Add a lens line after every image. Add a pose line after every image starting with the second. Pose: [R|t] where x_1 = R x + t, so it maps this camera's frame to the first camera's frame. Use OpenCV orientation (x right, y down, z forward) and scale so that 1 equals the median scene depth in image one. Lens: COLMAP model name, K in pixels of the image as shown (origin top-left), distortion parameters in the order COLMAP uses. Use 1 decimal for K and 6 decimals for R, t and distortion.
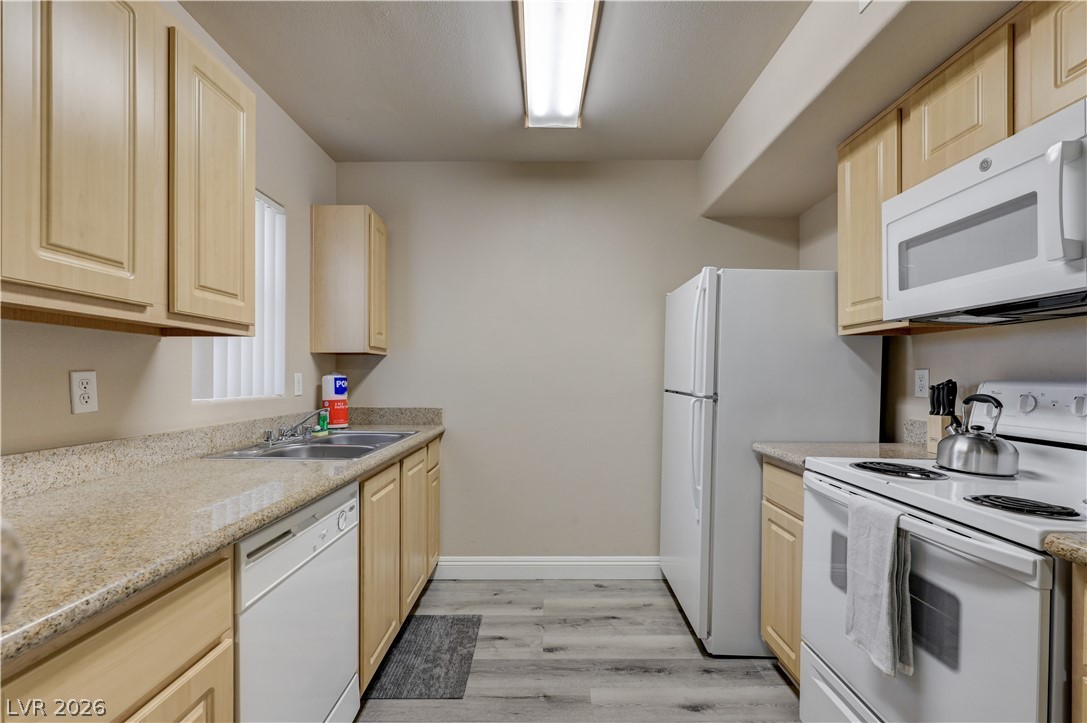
lens RADIAL K [[470.0, 0, 550.4], [0, 470.0, 374.9], [0, 0, 1]] dist [0.003205, 0.000849]
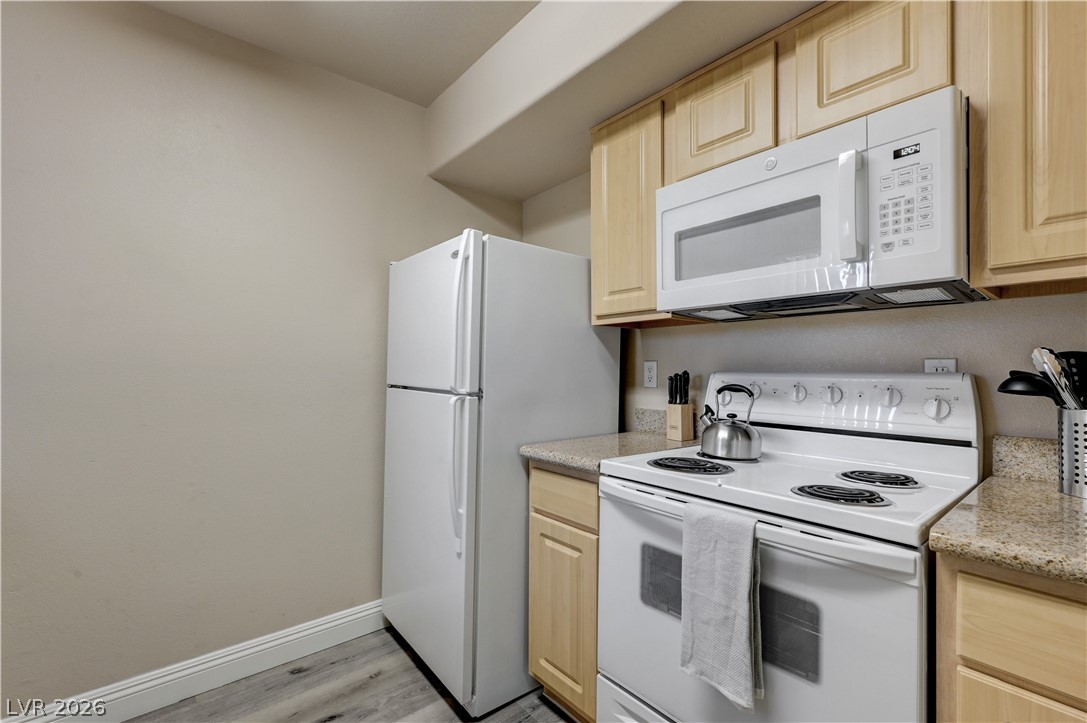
lens RADIAL K [[469.8, 0, 541.5], [0, 469.8, 367.6], [0, 0, 1]] dist [0.000832, 0.000112]
pose [[0.773085, 0.000286, 0.634302, -0.094675], [-0.001882, 0.999997, 0.001843, 0.001231], [-0.634299, -0.002619, 0.773083, 0.401110]]
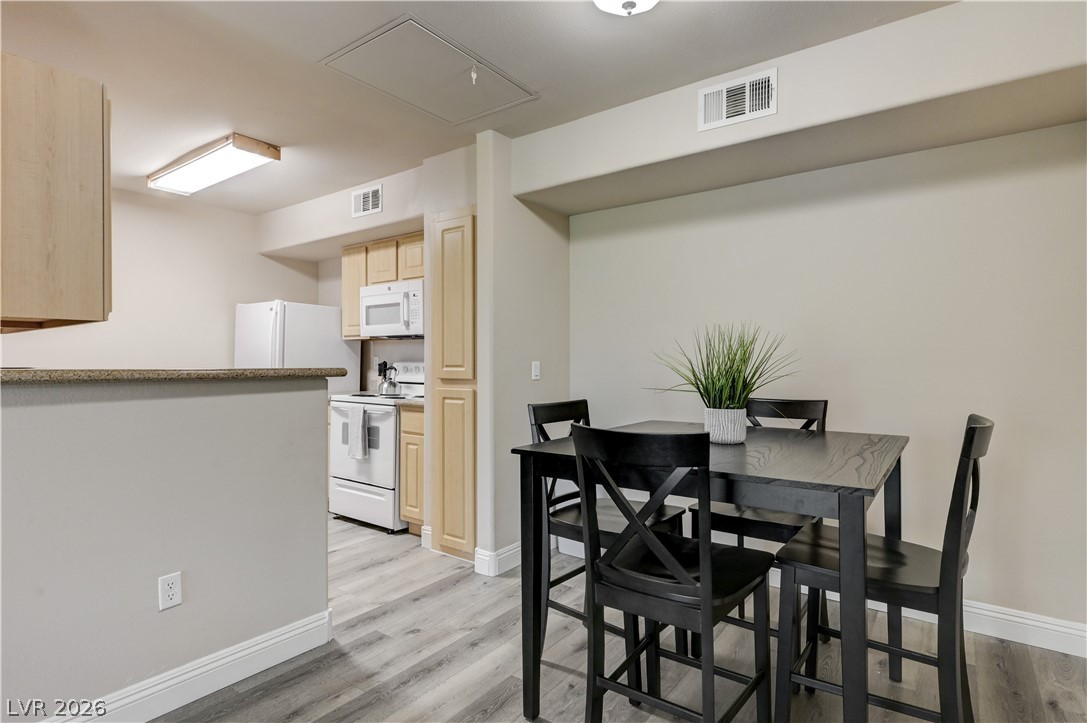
lens RADIAL K [[558.2, 0, 543.5], [0, 558.2, 361.5], [0, 0, 1]] dist [0.002586, 0.000210]
pose [[0.604533, -0.006894, 0.796550, -0.989905], [-0.000964, 0.999955, 0.009386, -0.016500], [-0.796579, -0.006442, 0.604500, -1.453443]]
